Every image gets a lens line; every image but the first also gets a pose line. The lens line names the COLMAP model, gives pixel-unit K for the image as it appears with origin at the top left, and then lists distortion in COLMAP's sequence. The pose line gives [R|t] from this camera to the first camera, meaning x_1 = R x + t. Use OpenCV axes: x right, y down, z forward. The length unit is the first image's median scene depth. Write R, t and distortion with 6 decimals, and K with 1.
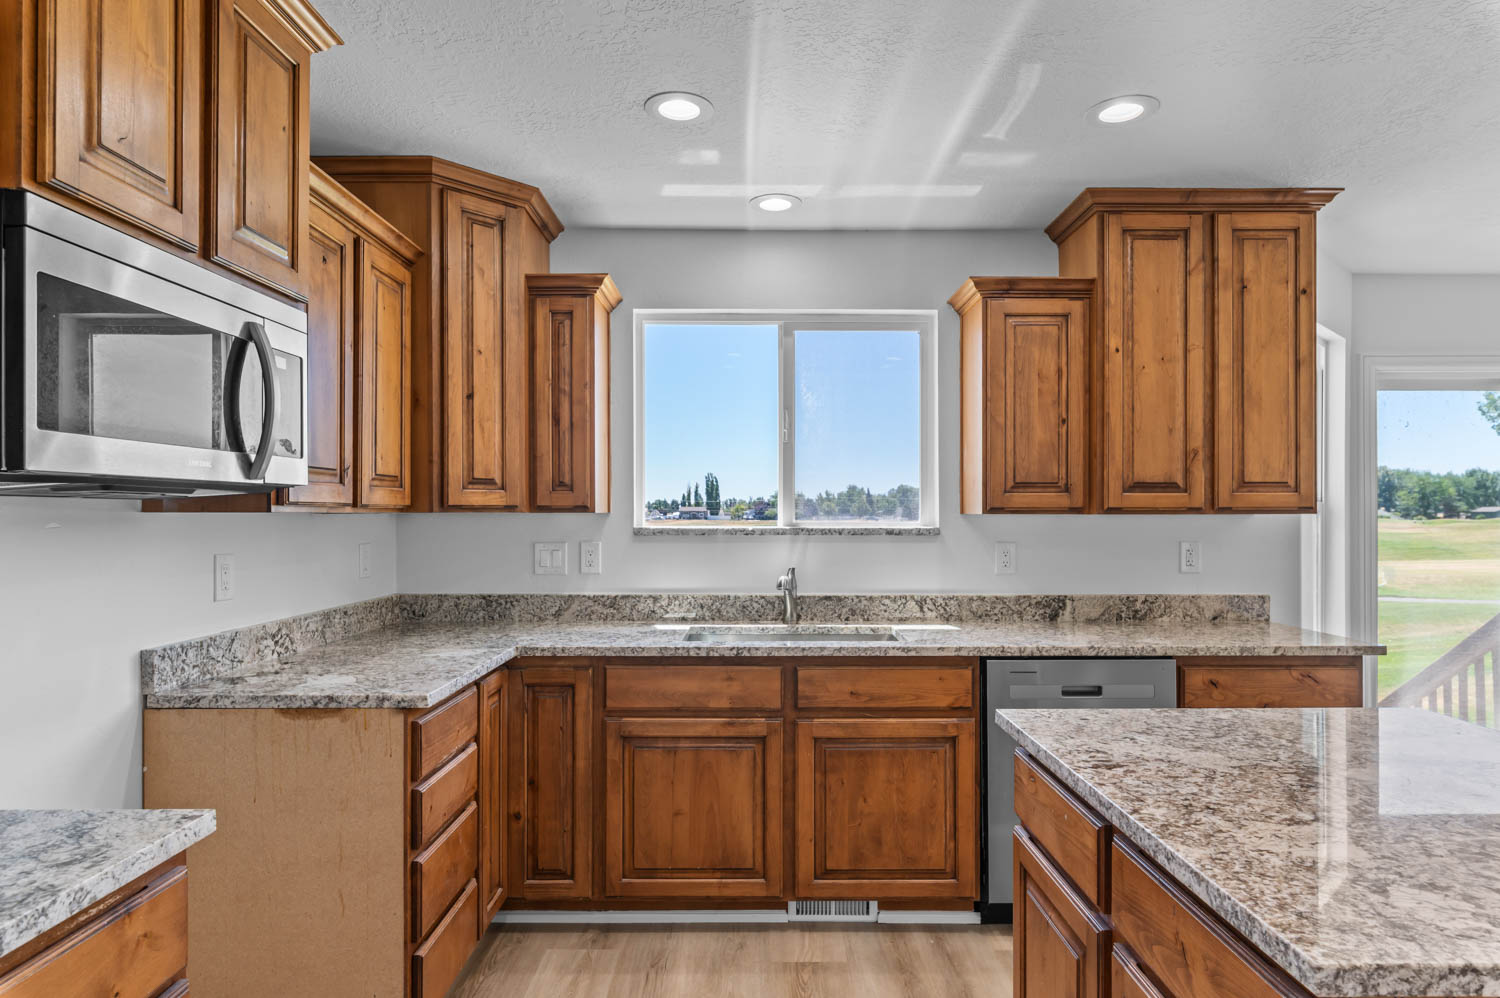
lens RADIAL K [[867.7, 0, 759.0], [0, 867.7, 509.0], [0, 0, 1]] dist [-0.000449, -0.000433]
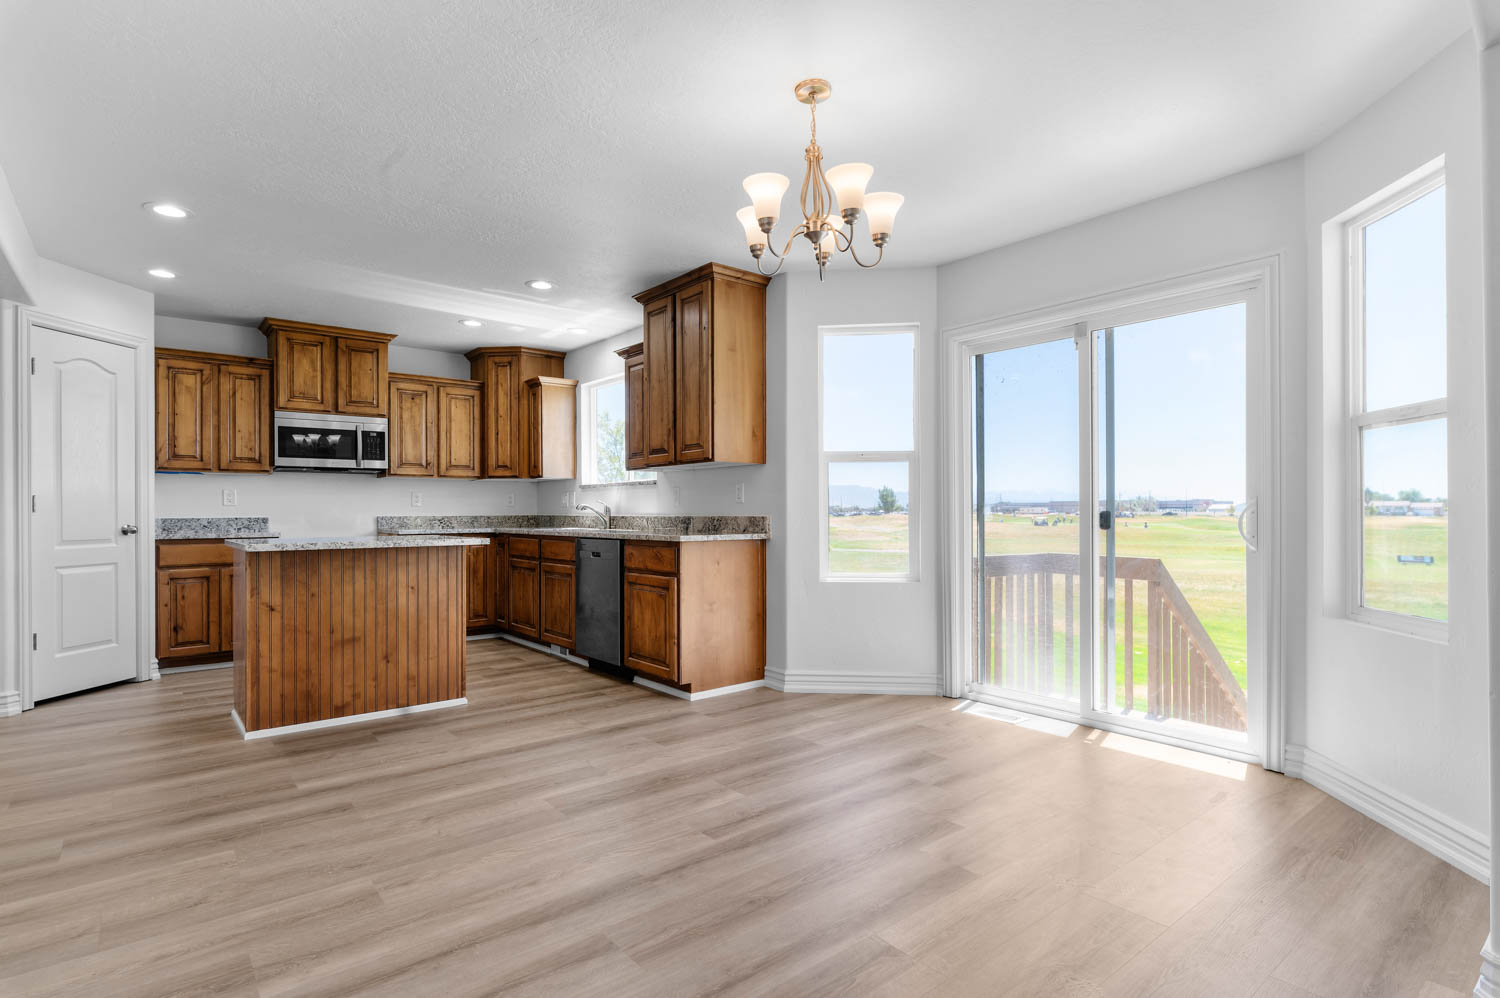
lens RADIAL K [[758.7, 0, 760.0], [0, 758.7, 505.9], [0, 0, 1]] dist [0.000740, -0.000414]
pose [[0.633522, -0.008907, -0.773673, 1.819197], [0.008854, 0.999952, -0.004262, 0.097156], [0.773674, -0.004151, 0.633570, 0.158034]]
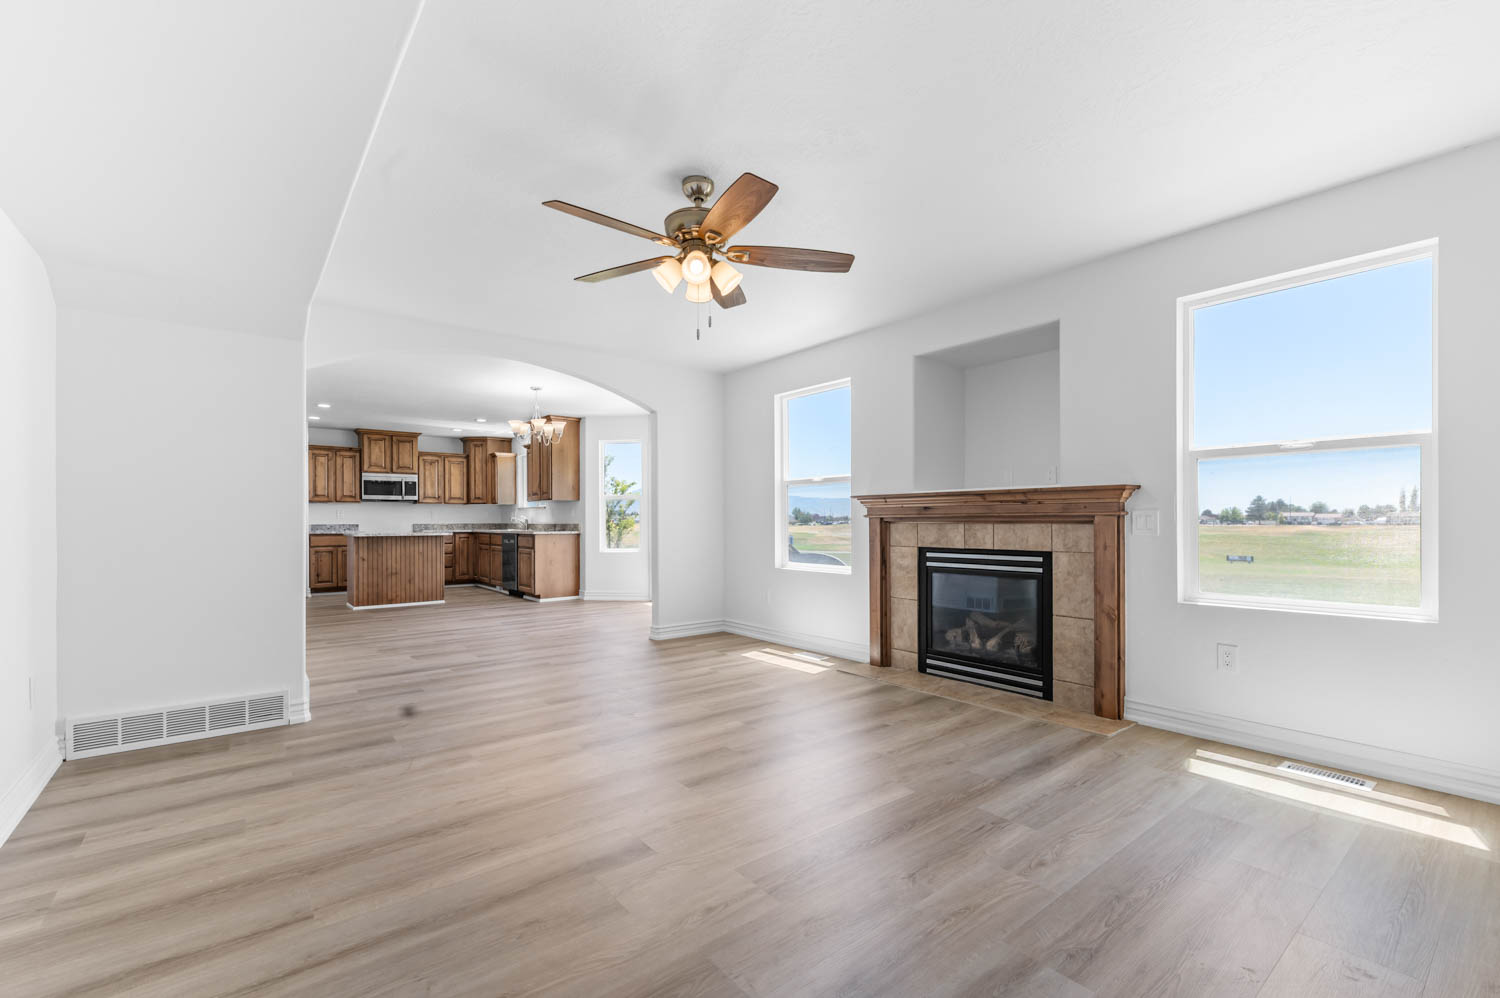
lens RADIAL K [[644.5, 0, 757.5], [0, 644.5, 520.0], [0, 0, 1]] dist [-0.000548, -0.000049]
pose [[0.627159, -0.003392, -0.778884, 3.426643], [0.007954, 0.999966, 0.002050, 0.095656], [0.778851, -0.007481, 0.627165, -0.071368]]
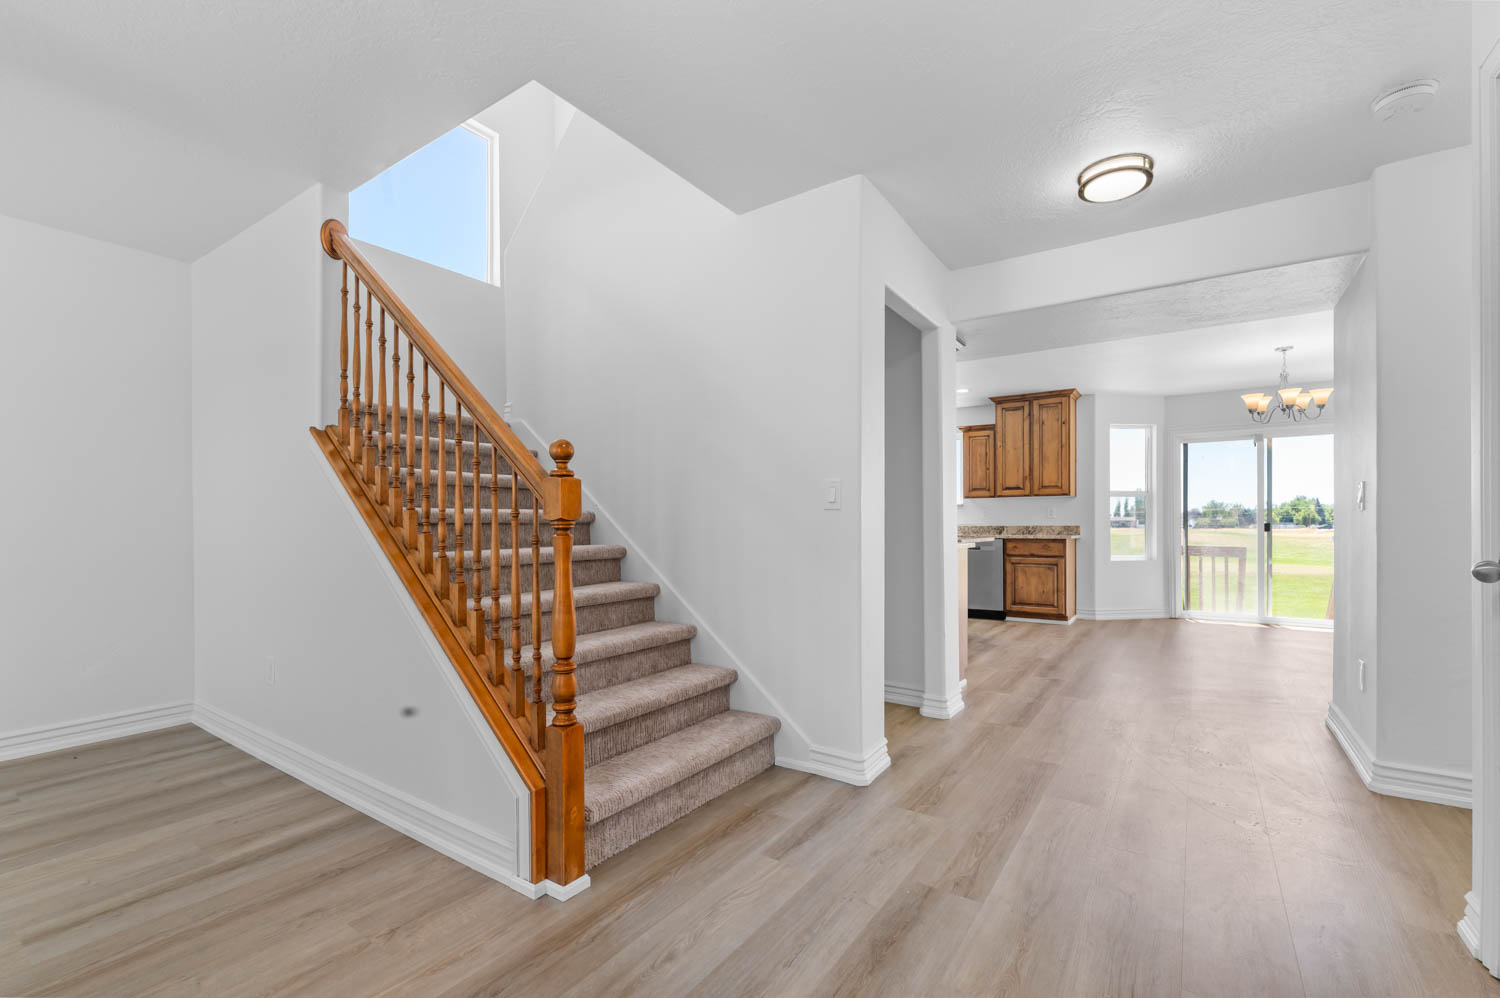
lens RADIAL K [[644.5, 0, 757.5], [0, 644.5, 520.0], [0, 0, 1]] dist [-0.000548, -0.000049]
pose [[0.828035, -0.006581, -0.560639, 1.004187], [0.006173, 0.999978, -0.002621, 0.090274], [0.560643, -0.001290, 0.828057, -1.479298]]
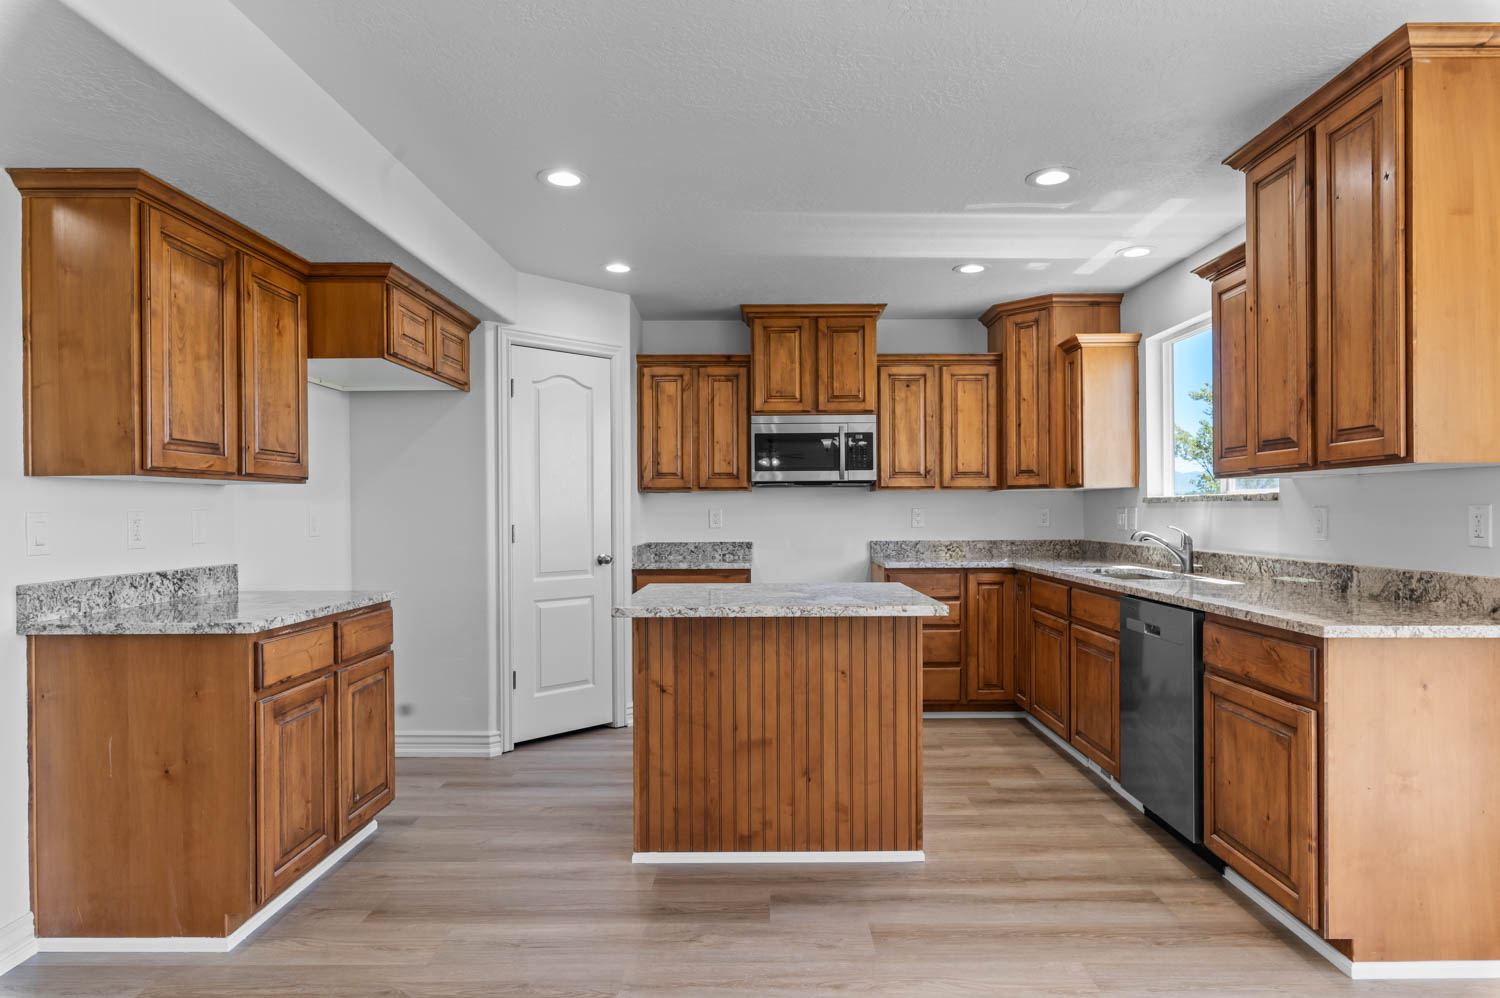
lens RADIAL K [[867.7, 0, 759.0], [0, 867.7, 509.0], [0, 0, 1]] dist [-0.000449, -0.000433]
pose [[-0.009291, -0.002161, -0.999954, 1.405411], [0.010507, 0.999942, -0.002259, 0.041390], [0.999902, -0.010527, -0.009268, 0.444991]]
